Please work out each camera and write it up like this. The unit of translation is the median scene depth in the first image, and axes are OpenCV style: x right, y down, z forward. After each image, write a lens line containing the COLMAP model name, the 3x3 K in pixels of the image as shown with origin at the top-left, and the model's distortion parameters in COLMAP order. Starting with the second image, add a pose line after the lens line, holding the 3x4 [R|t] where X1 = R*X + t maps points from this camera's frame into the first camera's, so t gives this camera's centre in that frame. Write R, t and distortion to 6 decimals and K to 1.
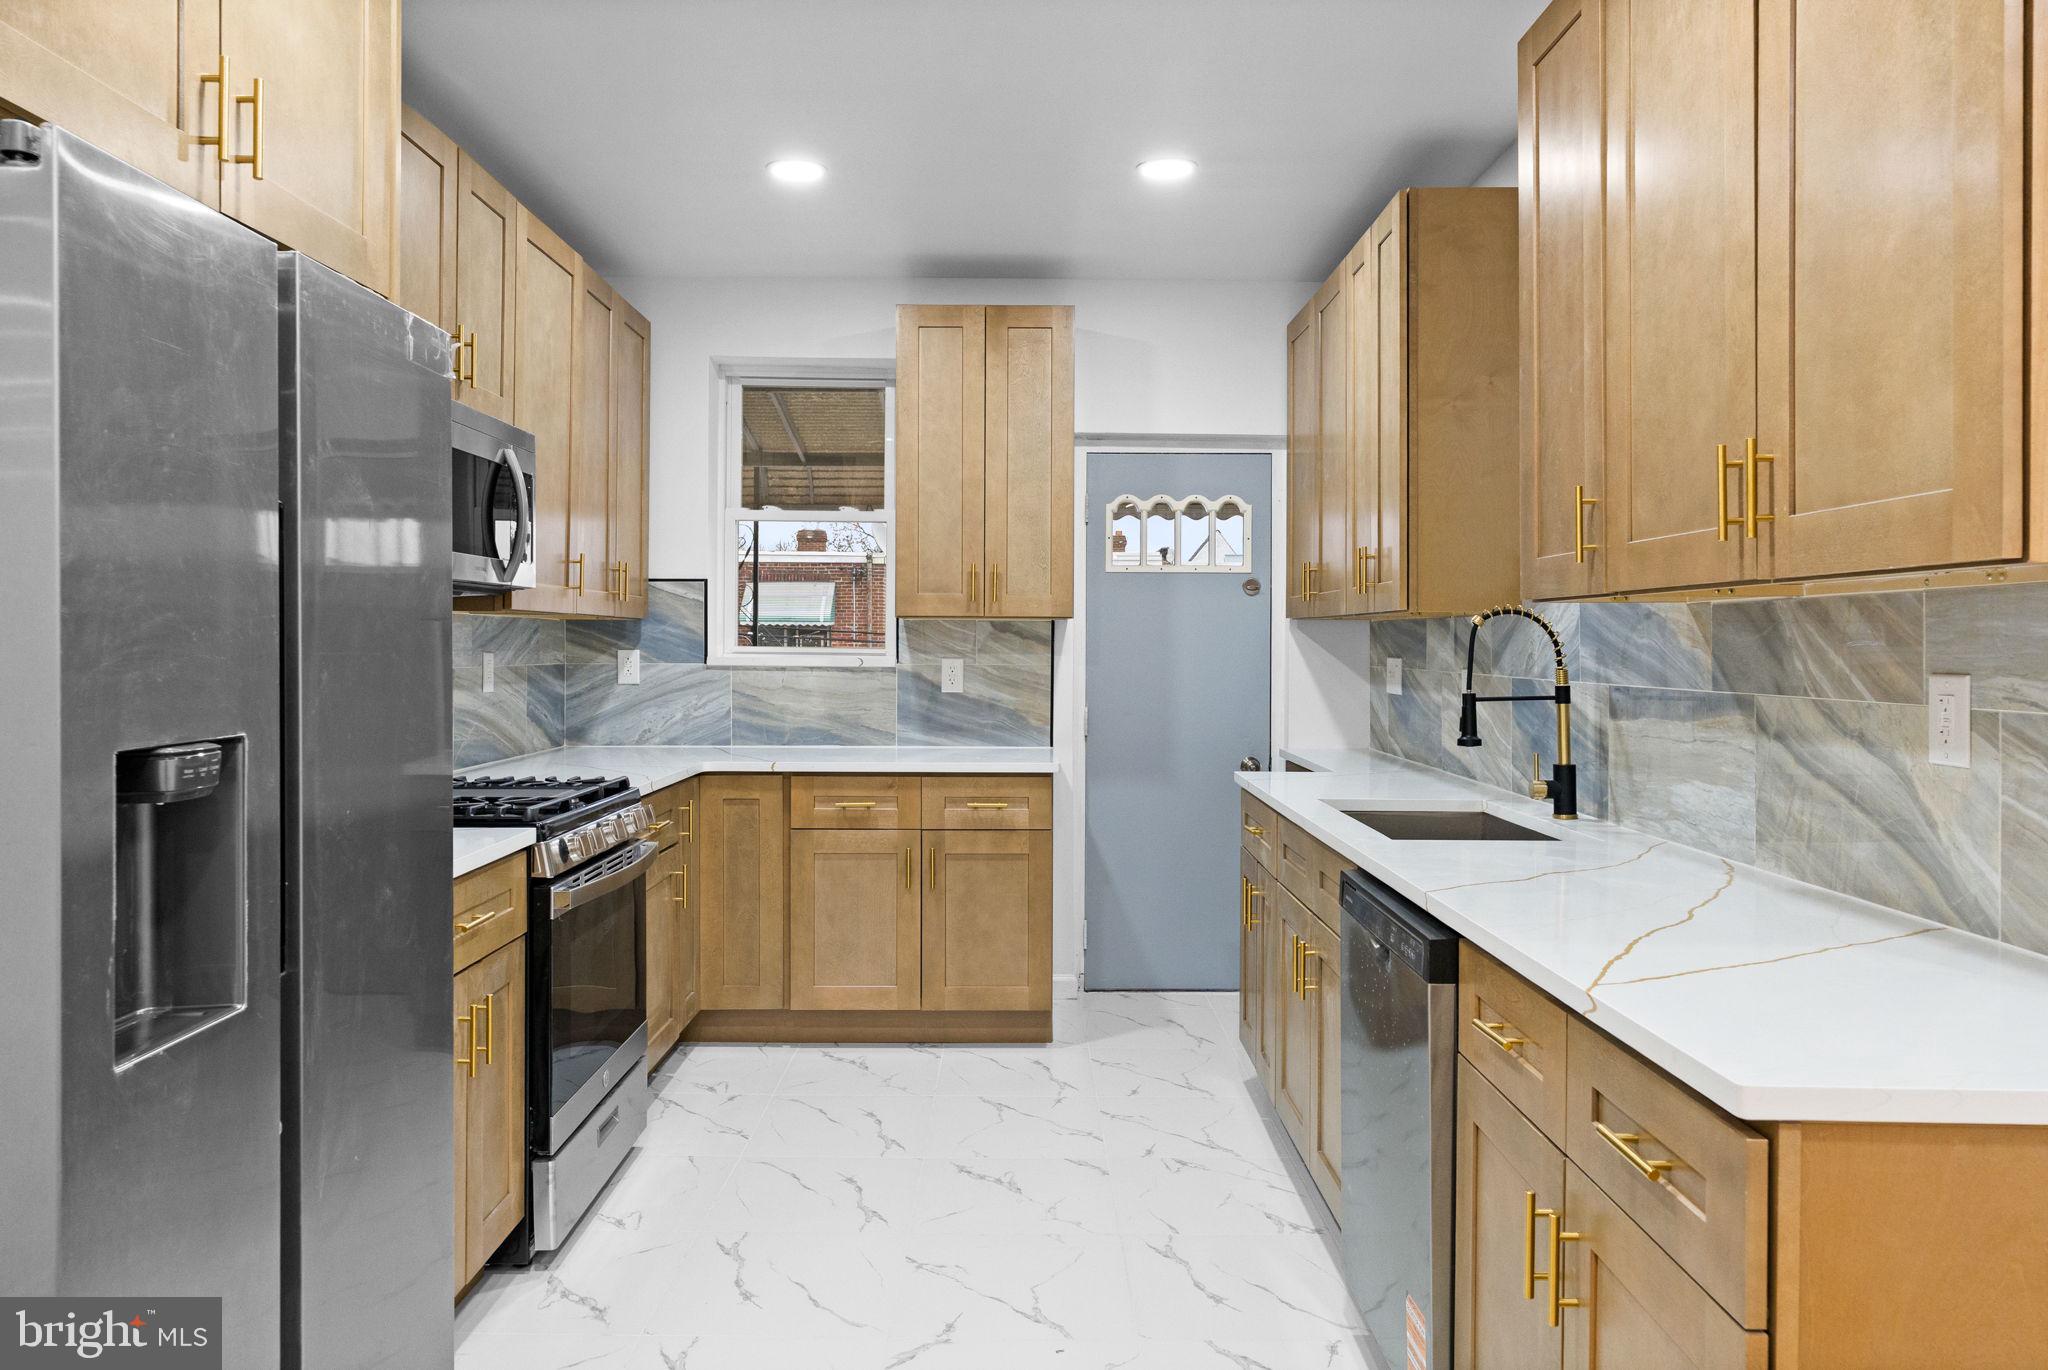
lens RADIAL K [[1341.7, 0, 1031.1], [0, 1341.7, 657.3], [0, 0, 1]] dist [0.004289, 0.002807]
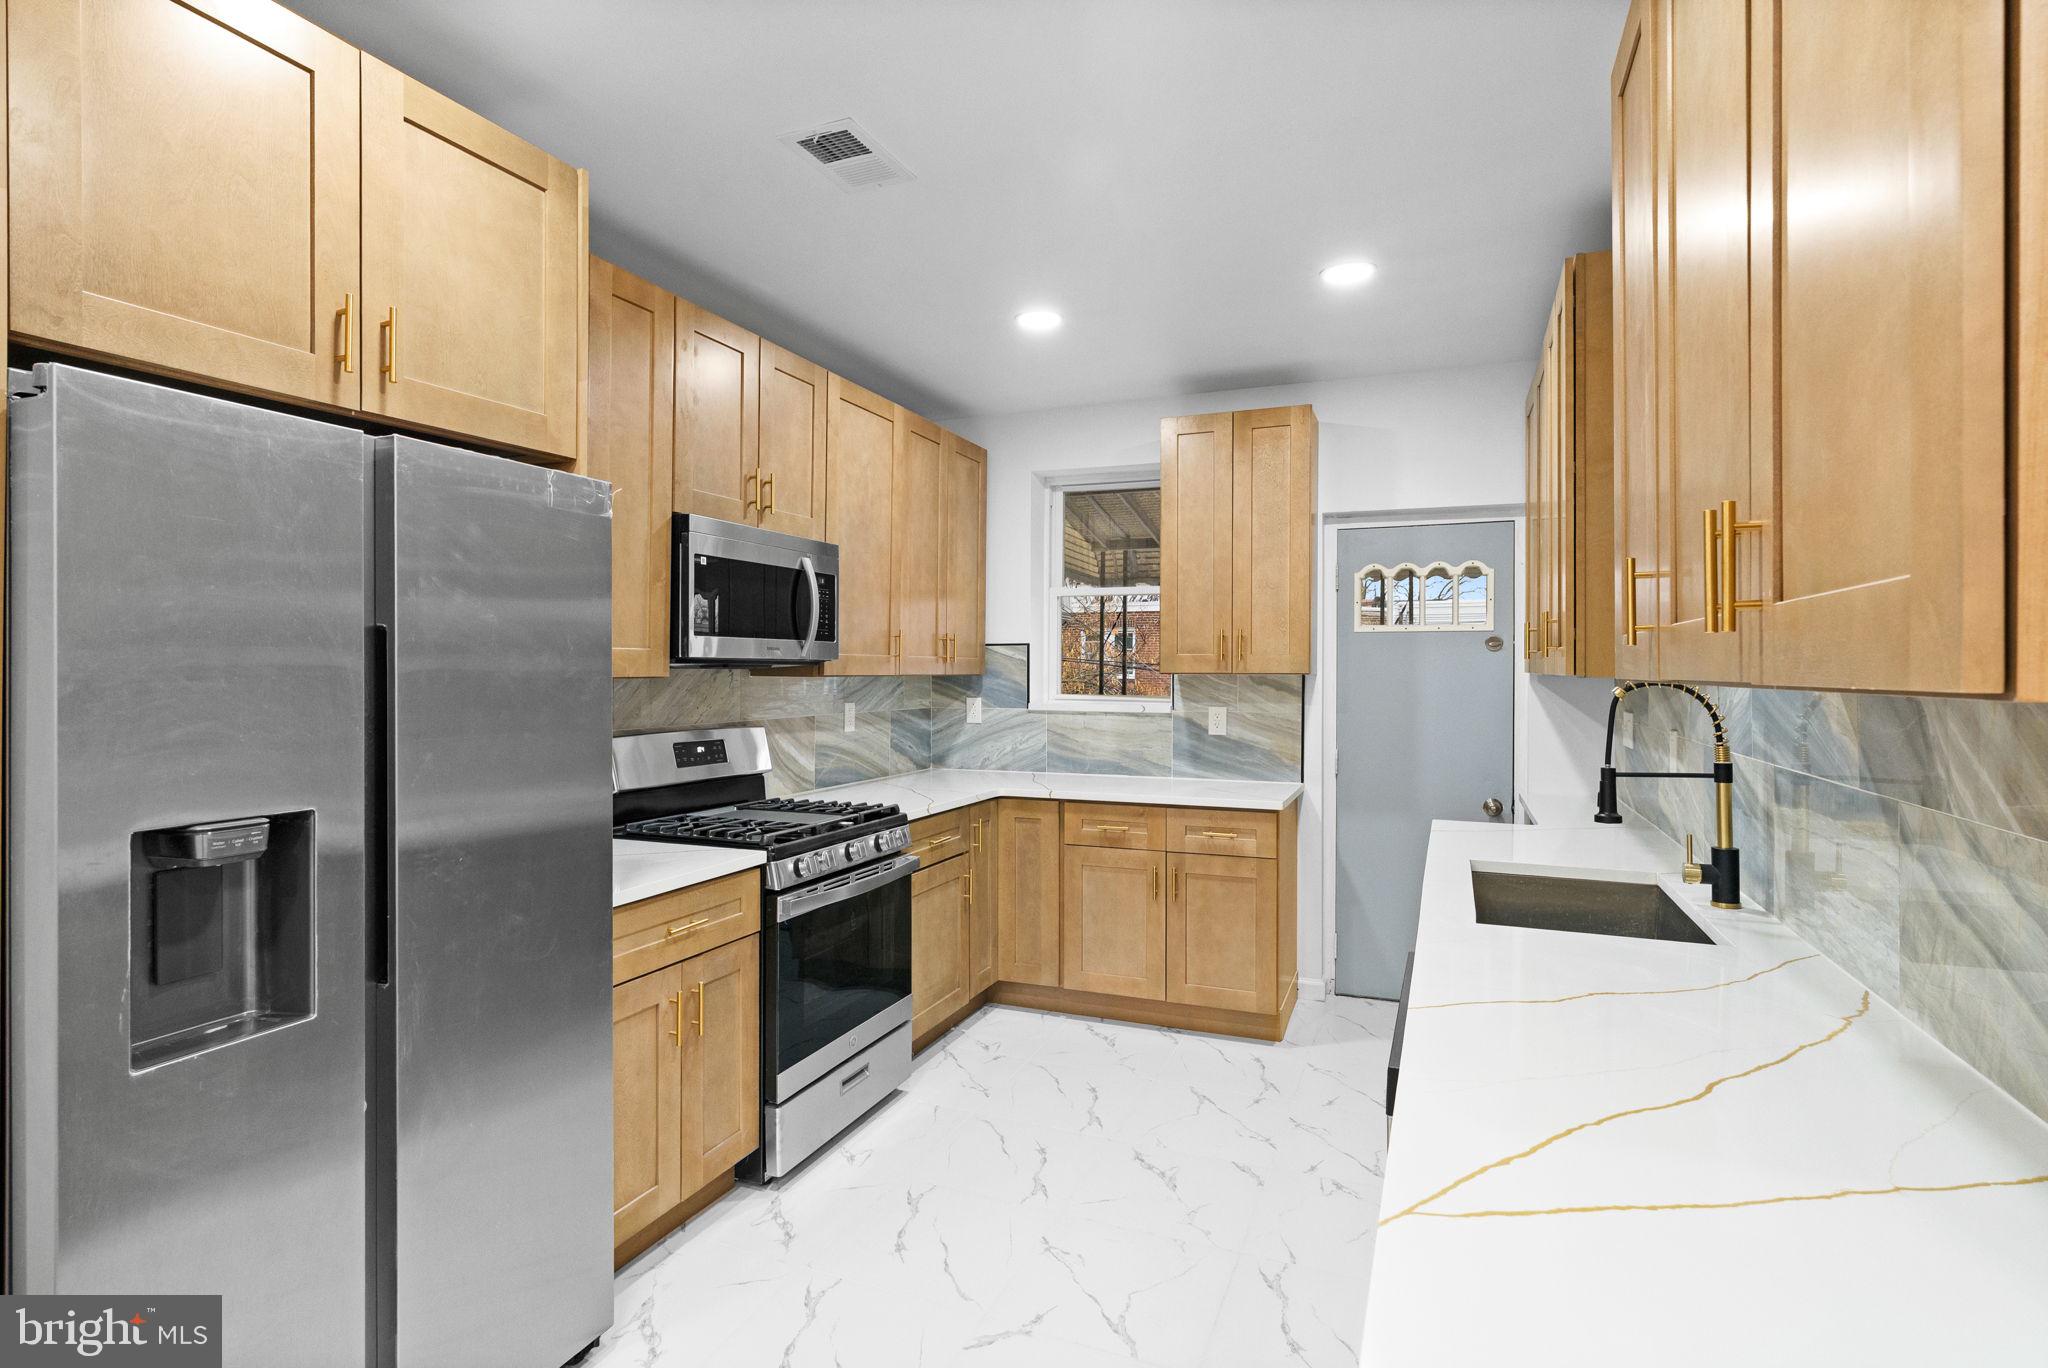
lens RADIAL K [[996.0, 0, 1036.3], [0, 996.0, 680.7], [0, 0, 1]] dist [-0.005035, 0.003890]
pose [[0.925655, 0.000904, -0.378369, 0.150122], [-0.002000, 0.999995, -0.002505, -0.022994], [0.378365, 0.003076, 0.925652, 0.128162]]
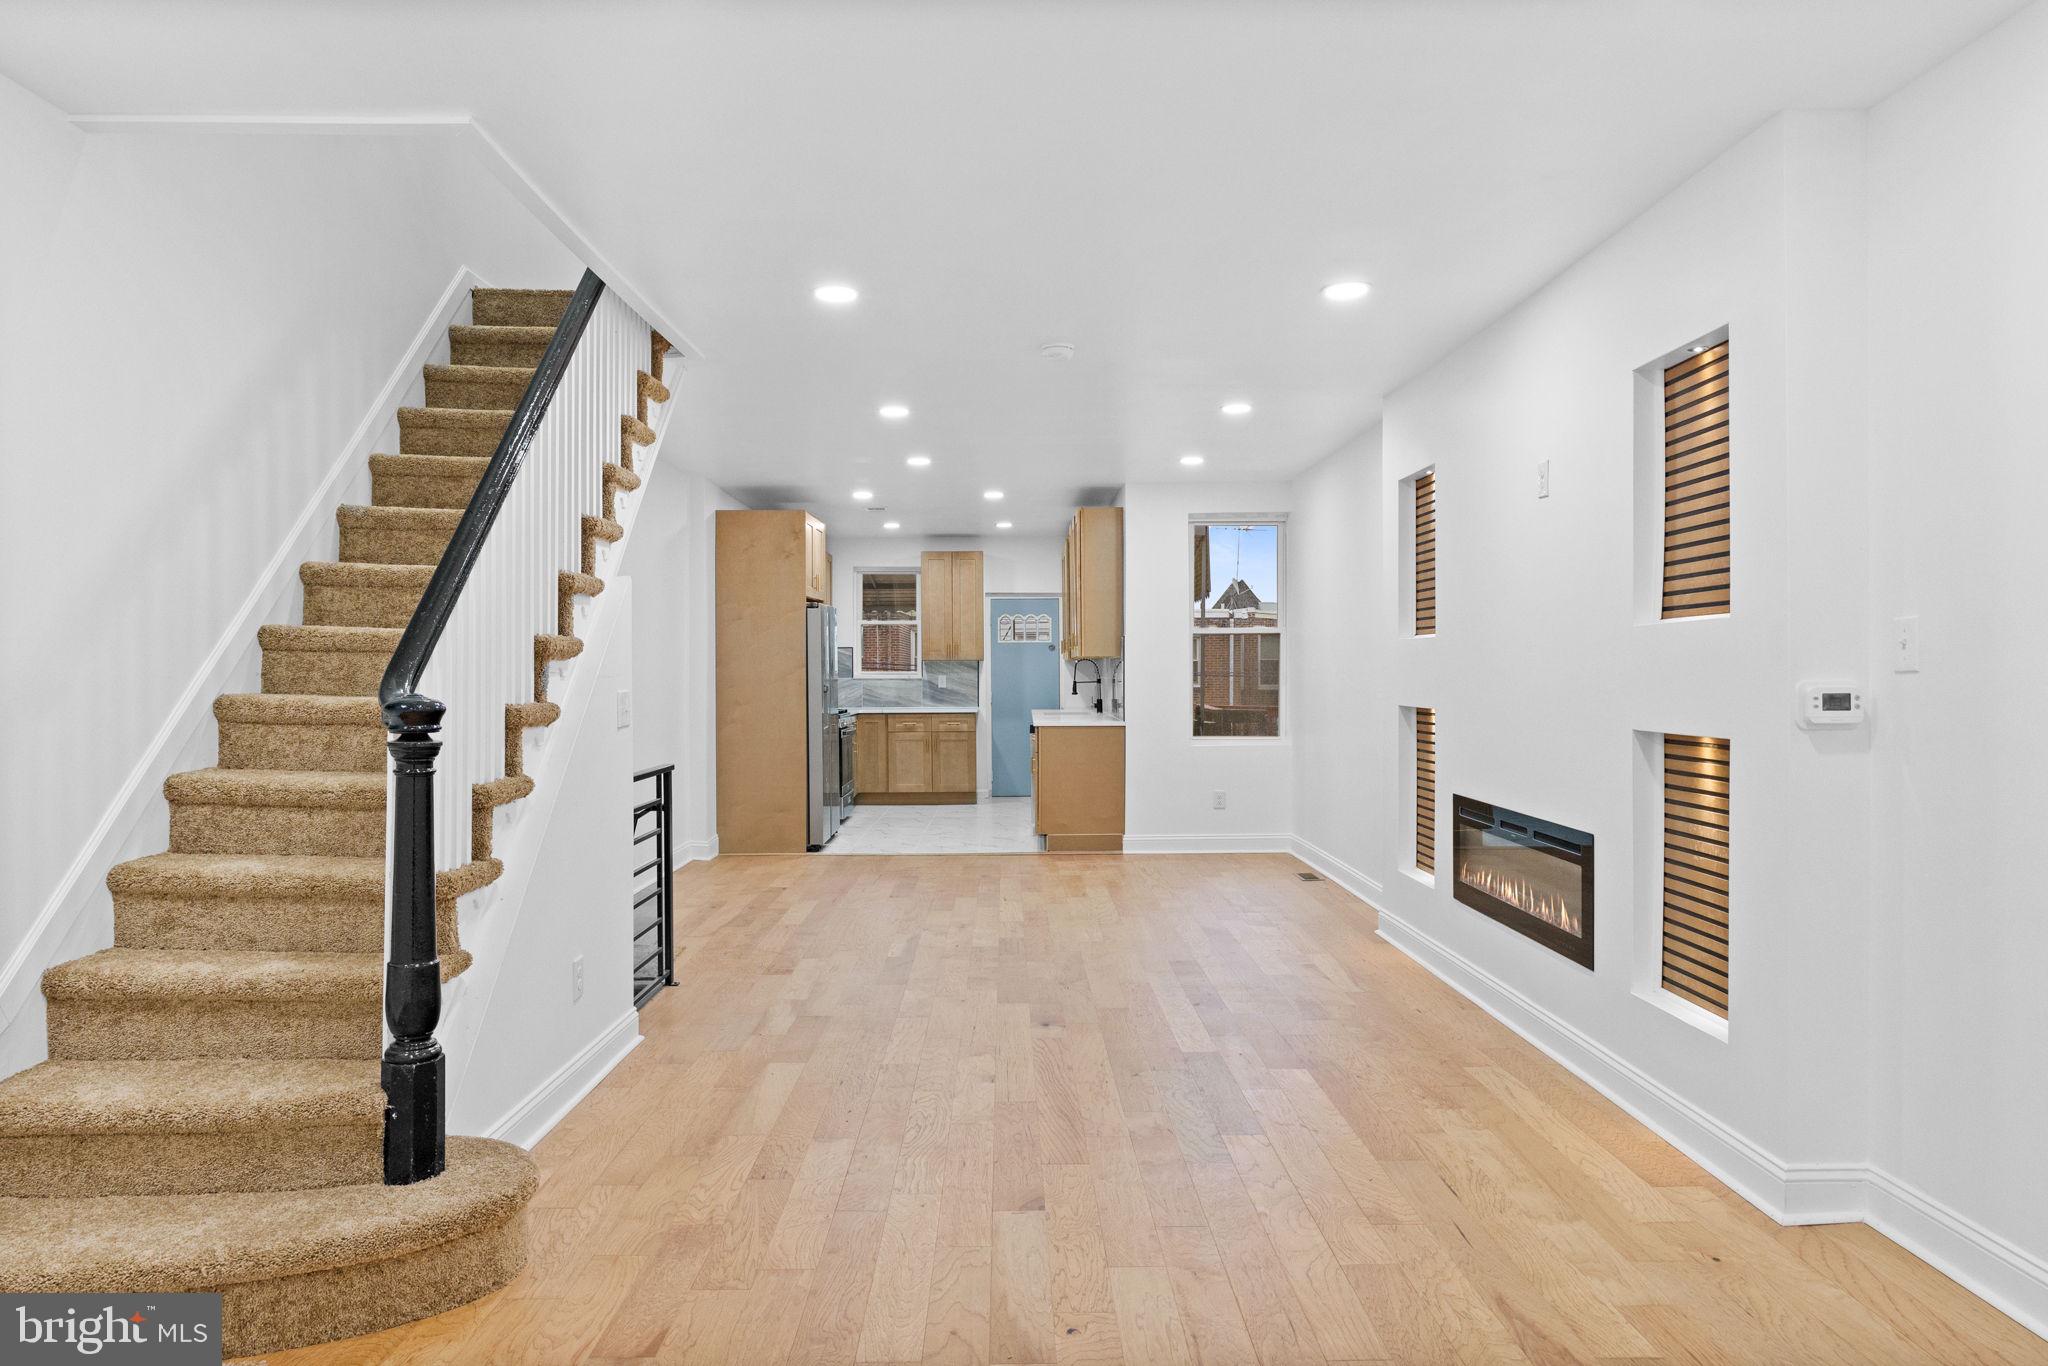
lens RADIAL K [[1341.7, 0, 1032.9], [0, 1341.7, 672.7], [0, 0, 1]] dist [0.004289, 0.002807]
pose [[0.999945, -0.010438, 0.000490, 0.146123], [0.010442, 0.999903, -0.009164, 0.026828], [-0.000394, 0.009169, 0.999958, -2.025763]]
